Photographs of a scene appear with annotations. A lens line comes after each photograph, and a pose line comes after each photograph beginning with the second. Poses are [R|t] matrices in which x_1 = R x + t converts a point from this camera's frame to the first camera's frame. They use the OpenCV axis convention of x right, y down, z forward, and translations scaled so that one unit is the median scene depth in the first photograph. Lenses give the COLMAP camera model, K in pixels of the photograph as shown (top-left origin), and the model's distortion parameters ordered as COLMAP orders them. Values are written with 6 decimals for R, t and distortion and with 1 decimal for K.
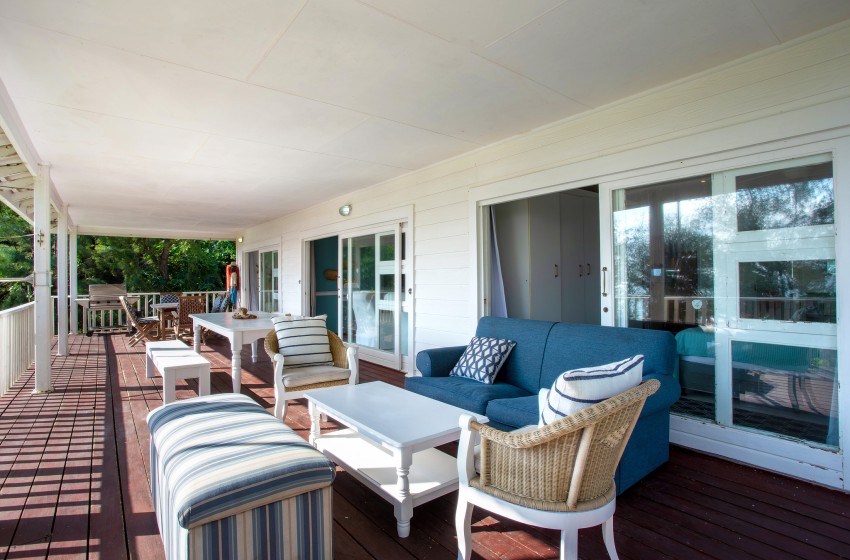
lens RADIAL K [[431.5, 0, 427.1], [0, 431.5, 275.2], [0, 0, 1]] dist [-0.002443, -0.000563]
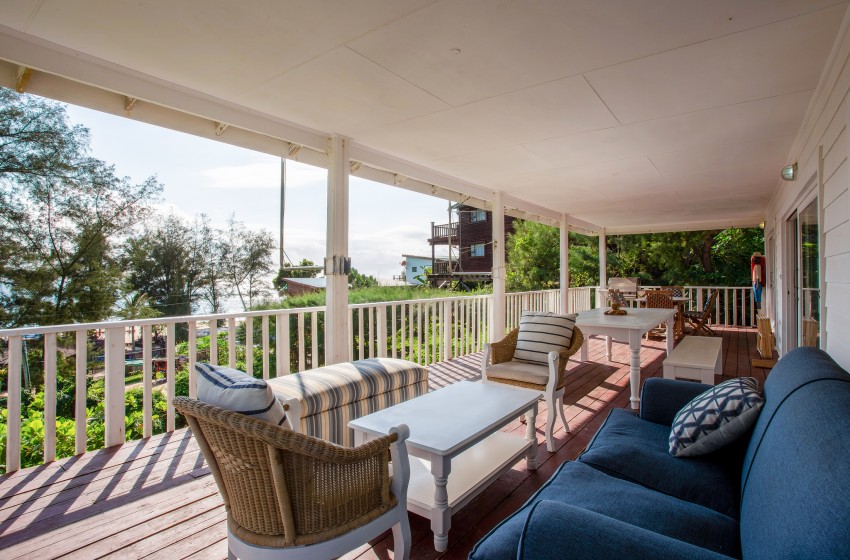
lens RADIAL K [[431.5, 0, 427.1], [0, 431.5, 275.2], [0, 0, 1]] dist [-0.002443, -0.000563]
pose [[0.272754, 0.008205, -0.962049, 0.182270], [0.007216, 0.999918, 0.010573, -0.000343], [0.962057, -0.009826, 0.272672, 0.151879]]
